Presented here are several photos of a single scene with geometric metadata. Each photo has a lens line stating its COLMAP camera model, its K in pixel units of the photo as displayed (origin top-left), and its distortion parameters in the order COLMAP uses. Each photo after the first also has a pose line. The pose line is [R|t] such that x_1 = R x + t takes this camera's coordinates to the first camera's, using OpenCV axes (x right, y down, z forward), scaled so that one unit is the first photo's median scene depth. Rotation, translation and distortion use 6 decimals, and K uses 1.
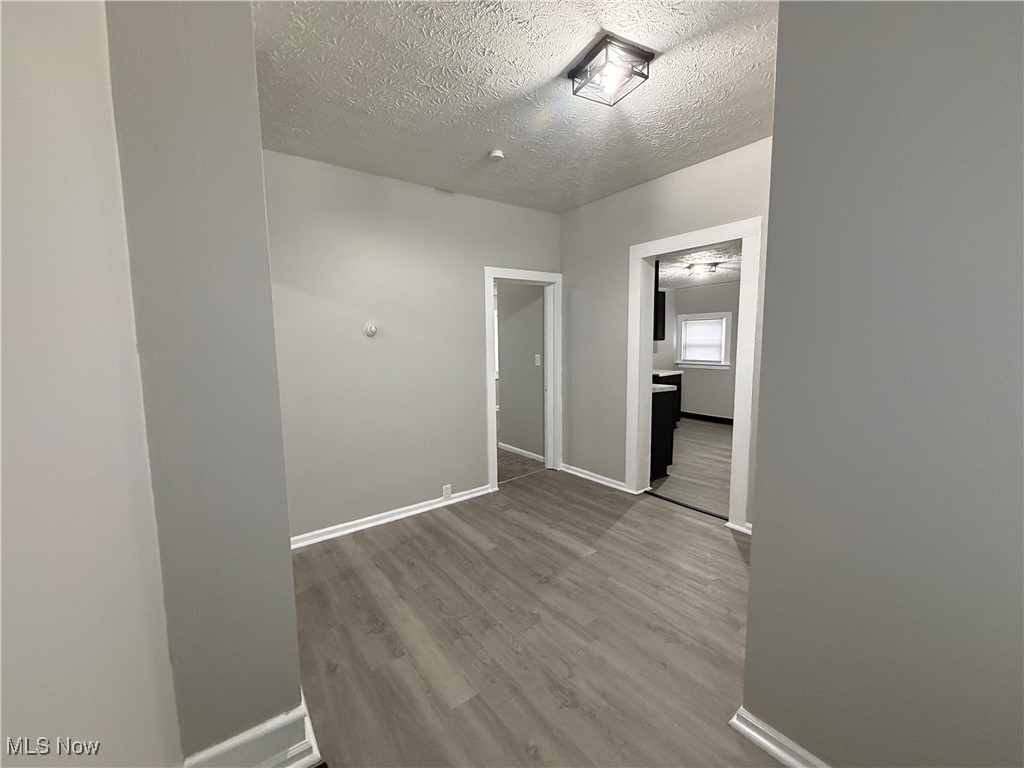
lens RADIAL K [[406.4, 0, 507.5], [0, 406.4, 383.1], [0, 0, 1]] dist [0.000626, 0.000409]
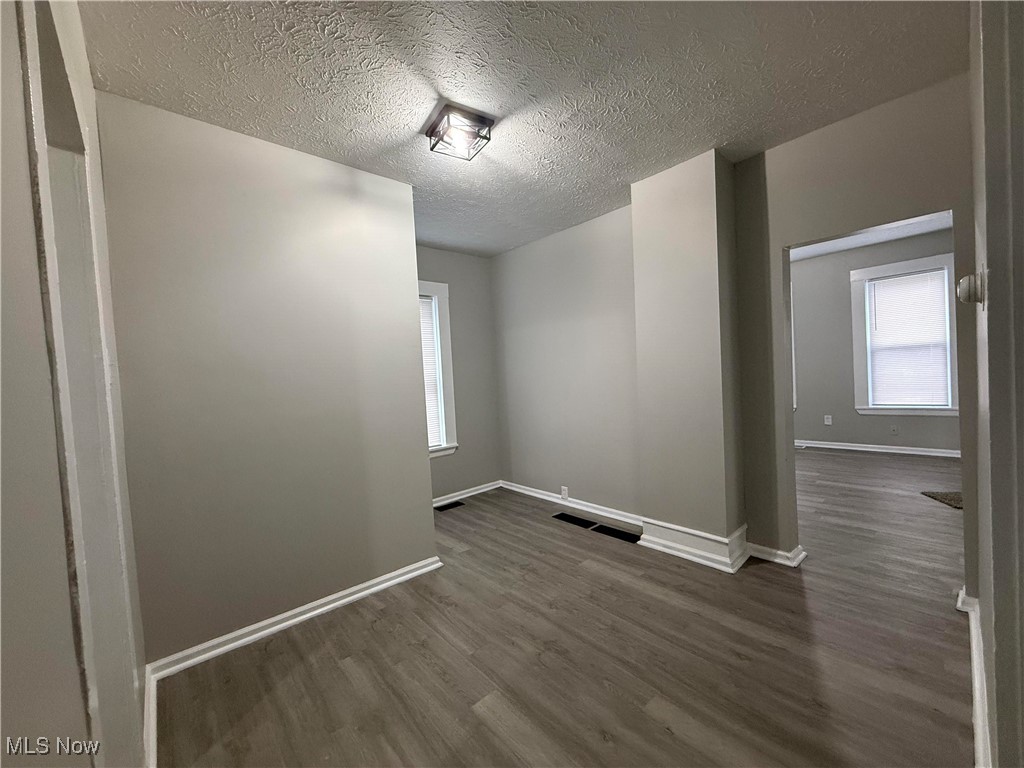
lens RADIAL K [[406.4, 0, 507.5], [0, 406.4, 383.1], [0, 0, 1]] dist [0.000626, 0.000409]
pose [[-0.993794, 0.076997, -0.080276, 0.166143], [0.066143, 0.989299, 0.130051, -0.128578], [0.089430, 0.123935, -0.988252, 1.431035]]
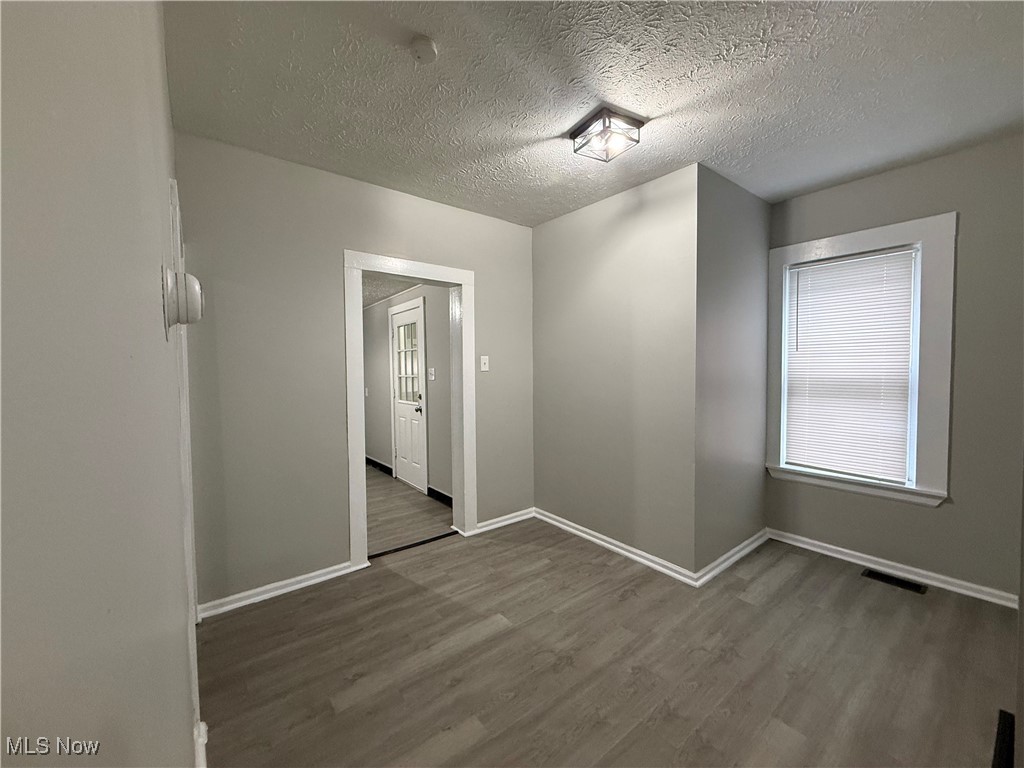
lens RADIAL K [[406.4, 0, 507.5], [0, 406.4, 383.1], [0, 0, 1]] dist [0.000626, 0.000409]
pose [[-0.024494, -0.017105, 0.999554, -0.578582], [0.111388, 0.993581, 0.019732, -0.075892], [-0.993475, 0.111822, -0.022431, 0.879280]]
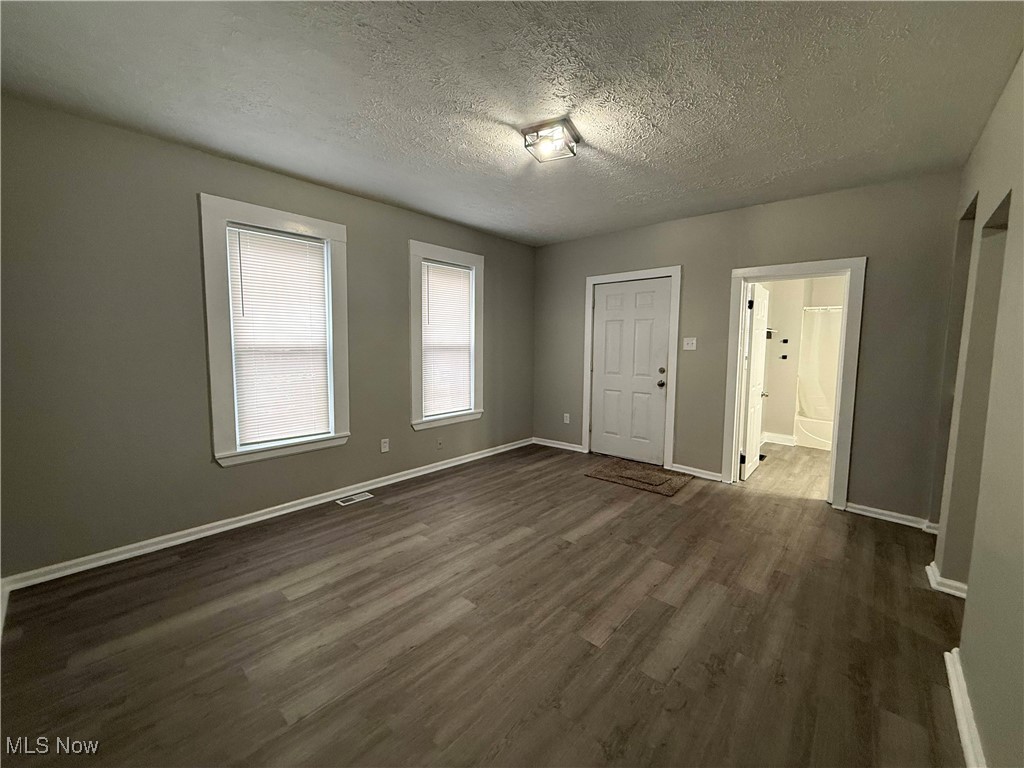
lens RADIAL K [[406.4, 0, 507.5], [0, 406.4, 383.1], [0, 0, 1]] dist [0.000626, 0.000409]
pose [[0.193647, 0.106849, -0.975236, -0.122682], [-0.111820, 0.989977, 0.086261, 0.032066], [0.974678, 0.092347, 0.203654, -0.222003]]
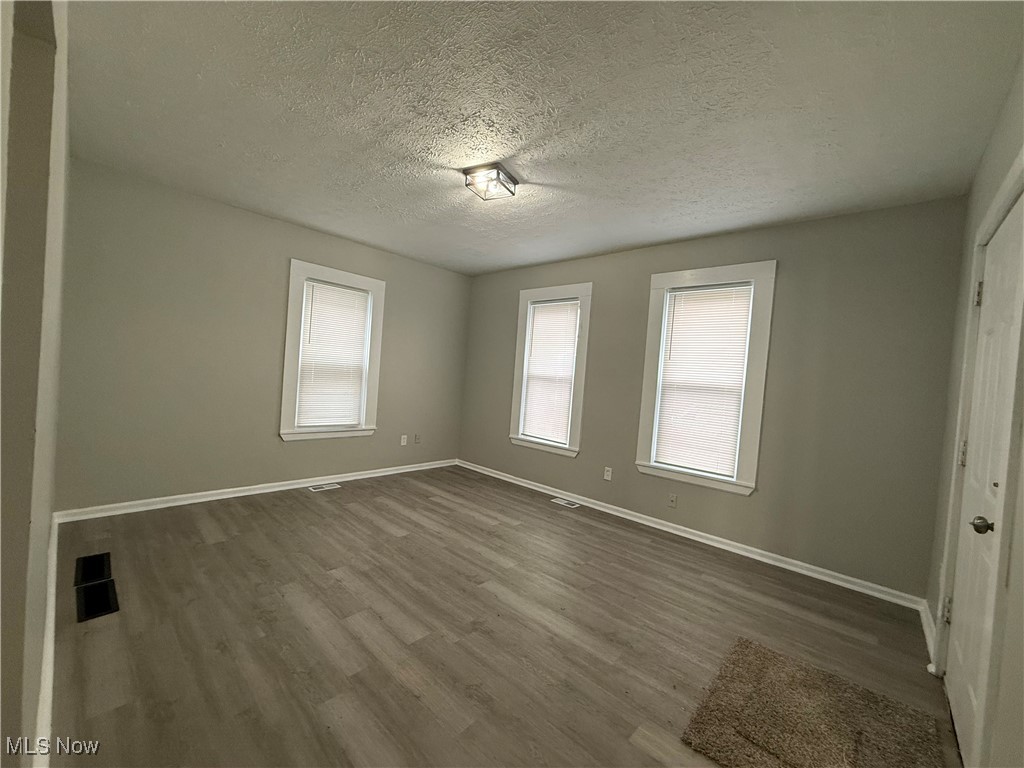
lens RADIAL K [[406.4, 0, 507.5], [0, 406.4, 383.1], [0, 0, 1]] dist [0.000626, 0.000409]
pose [[-0.982101, -0.055211, -0.180083, -0.872724], [-0.078867, 0.988767, 0.126965, -0.068661], [0.171050, 0.138895, -0.975423, 0.958941]]
